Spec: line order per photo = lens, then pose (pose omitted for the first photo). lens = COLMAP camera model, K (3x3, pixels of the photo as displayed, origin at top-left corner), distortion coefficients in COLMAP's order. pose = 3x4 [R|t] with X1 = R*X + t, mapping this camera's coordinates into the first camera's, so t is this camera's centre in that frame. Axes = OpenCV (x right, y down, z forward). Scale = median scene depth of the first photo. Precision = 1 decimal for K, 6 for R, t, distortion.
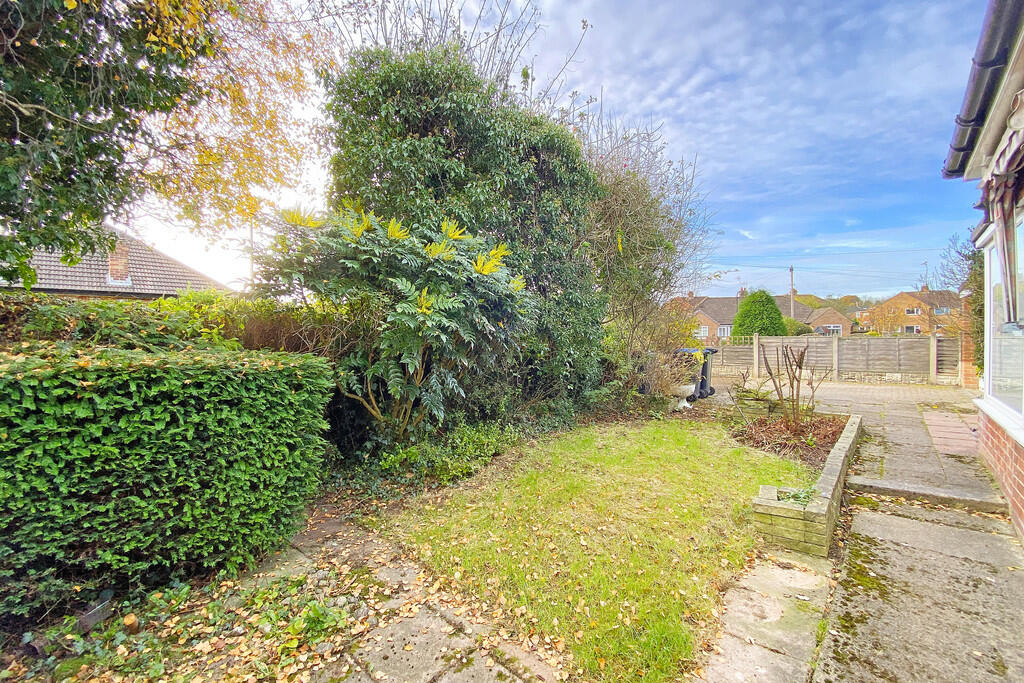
lens RADIAL K [[424.7, 0, 512.9], [0, 424.7, 341.2], [0, 0, 1]] dist [0.021429, -0.000240]
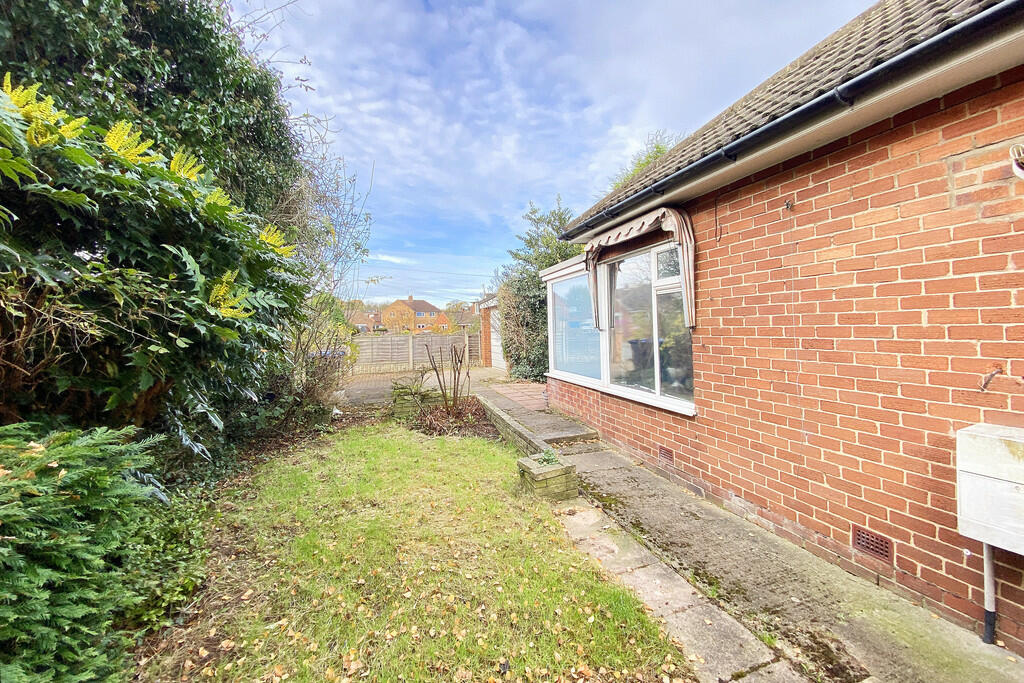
lens RADIAL K [[424.7, 0, 512.2], [0, 424.7, 331.2], [0, 0, 1]] dist [0.021429, -0.000240]
pose [[0.505469, -0.009648, 0.862791, -0.475402], [0.028142, 0.999590, -0.005310, -0.027136], [-0.862385, 0.026965, 0.505534, 0.394600]]
